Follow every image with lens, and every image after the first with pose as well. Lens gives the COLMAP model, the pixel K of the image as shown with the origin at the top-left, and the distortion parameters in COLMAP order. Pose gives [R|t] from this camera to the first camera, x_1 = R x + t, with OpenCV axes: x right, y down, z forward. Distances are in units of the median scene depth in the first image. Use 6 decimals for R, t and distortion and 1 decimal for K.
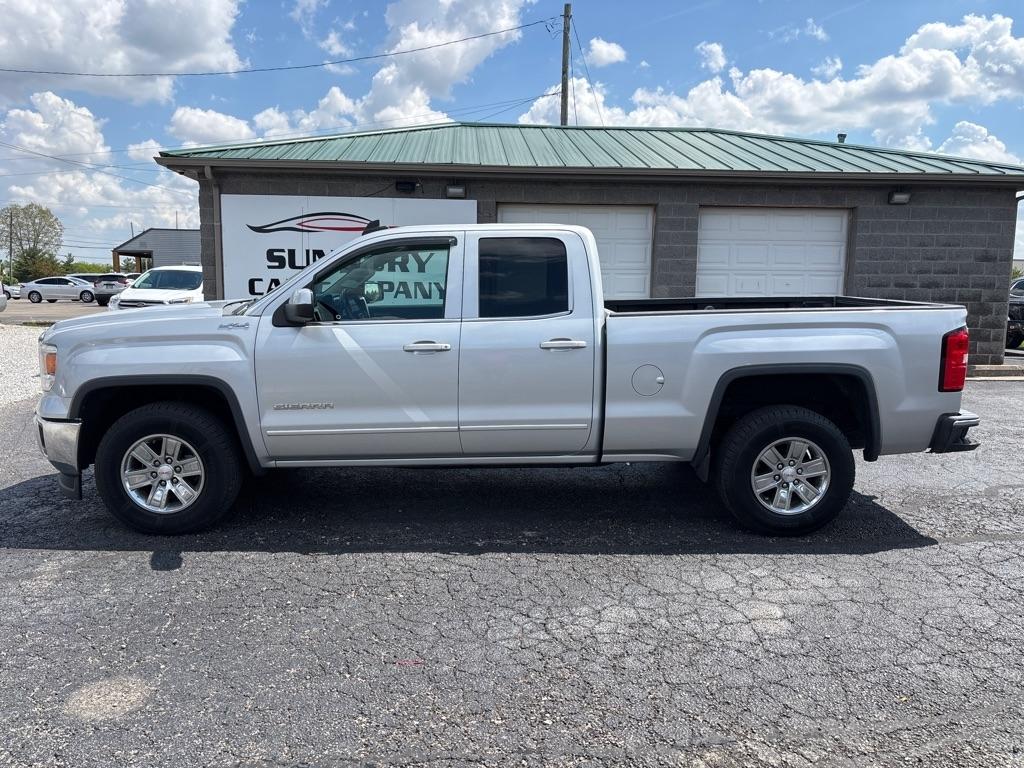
lens RADIAL K [[788.2, 0, 509.9], [0, 788.2, 384.6], [0, 0, 1]] dist [0.039031, -0.038317]
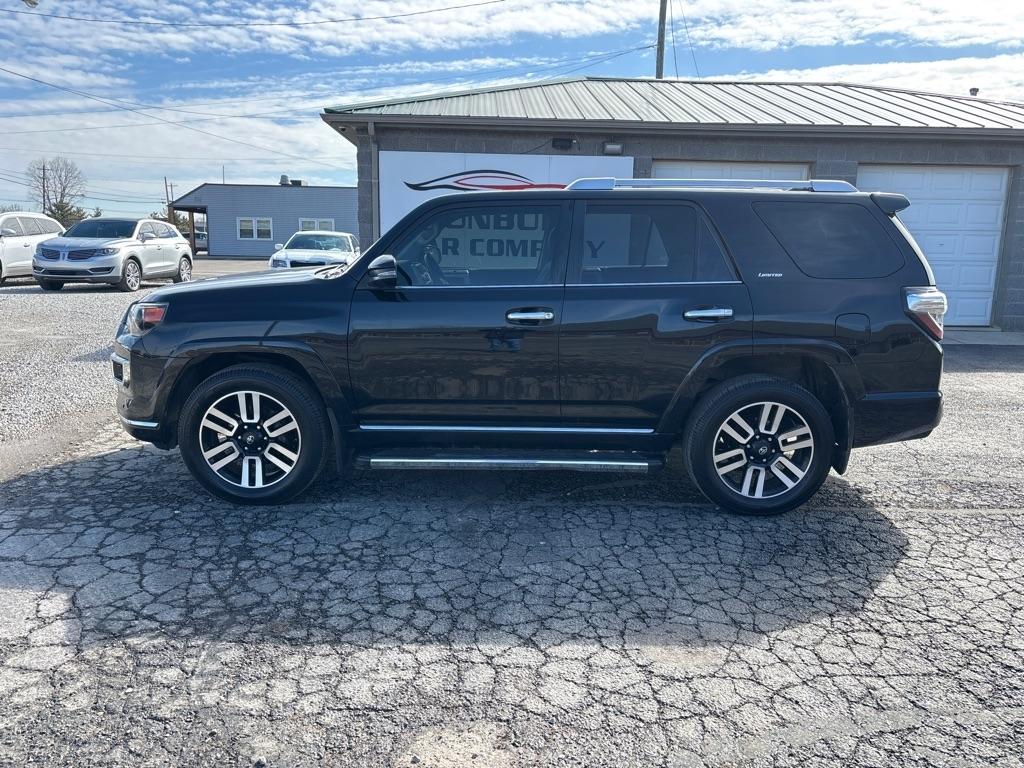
lens RADIAL K [[788.2, 0, 510.6], [0, 788.2, 384.8], [0, 0, 1]] dist [0.039031, -0.038317]
pose [[0.999730, 0.009464, -0.021210, -0.172475], [-0.008309, 0.998513, 0.053882, -0.001377], [0.021688, -0.053691, 0.998322, -0.006692]]
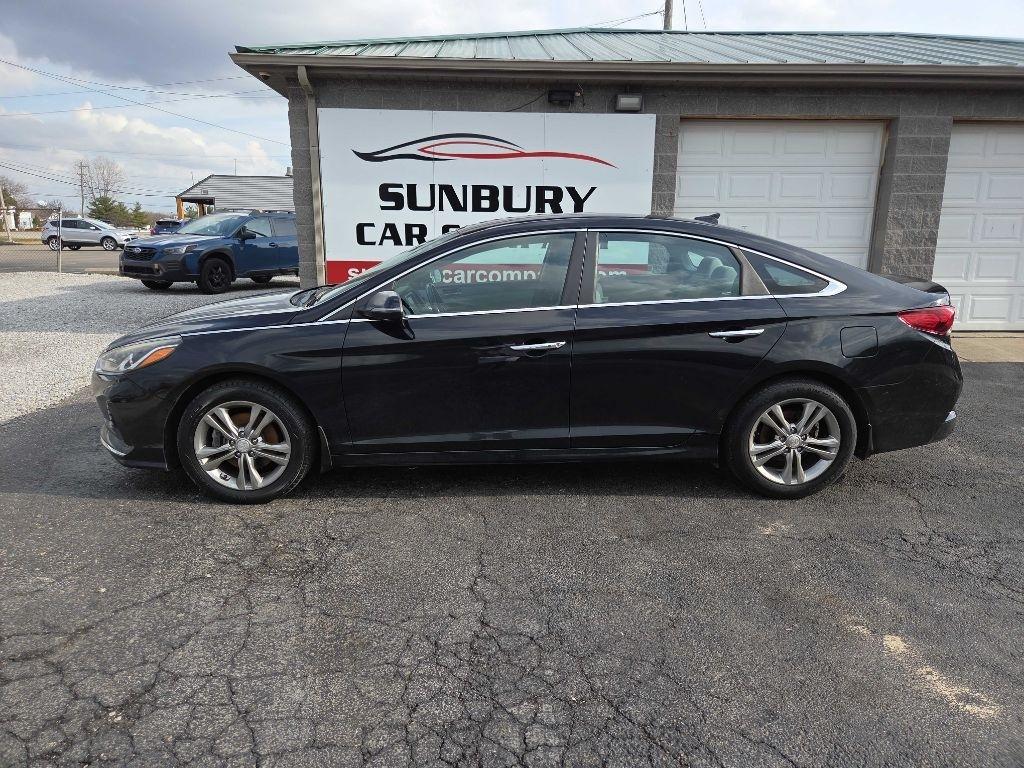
lens RADIAL K [[695.1, 0, 513.6], [0, 695.1, 379.8], [0, 0, 1]] dist [0.069406, -0.058870]
pose [[0.999711, 0.002137, -0.023944, -0.160438], [-0.000104, 0.996419, 0.084556, -0.039889], [0.024039, -0.084529, 0.996131, 0.314265]]
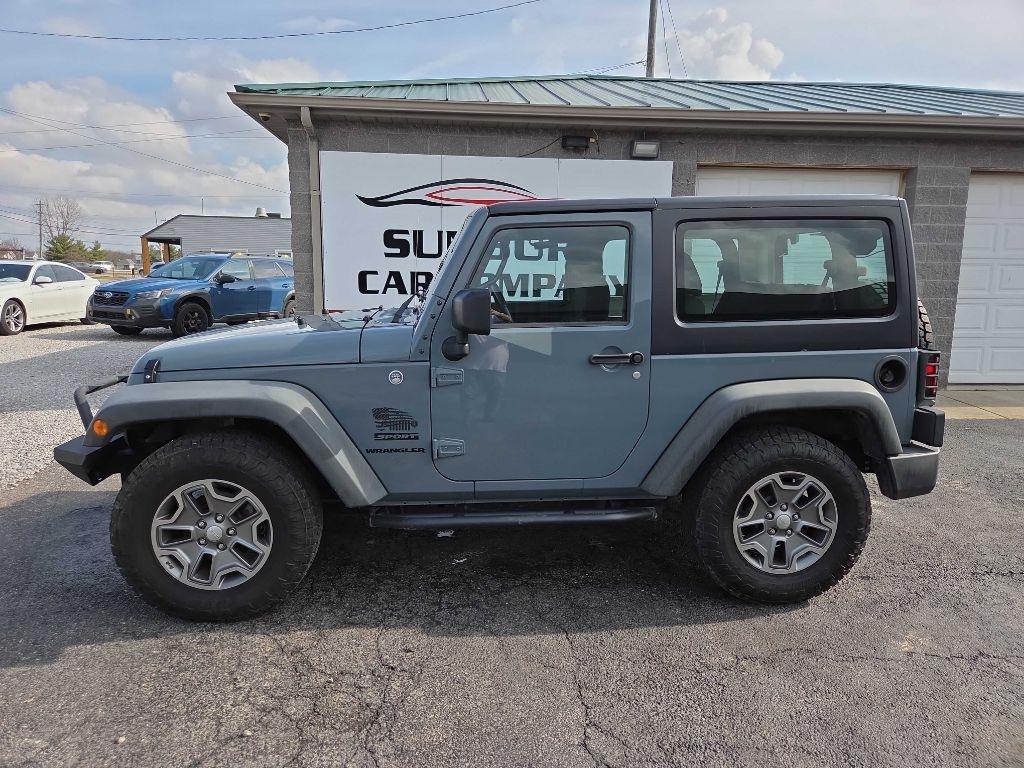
lens RADIAL K [[695.1, 0, 509.0], [0, 695.1, 375.6], [0, 0, 1]] dist [0.069406, -0.058870]
pose [[0.999788, -0.001103, 0.020557, -0.205421], [0.000618, 0.999721, 0.023613, -0.053409], [-0.020578, -0.023596, 0.999510, 0.358423]]
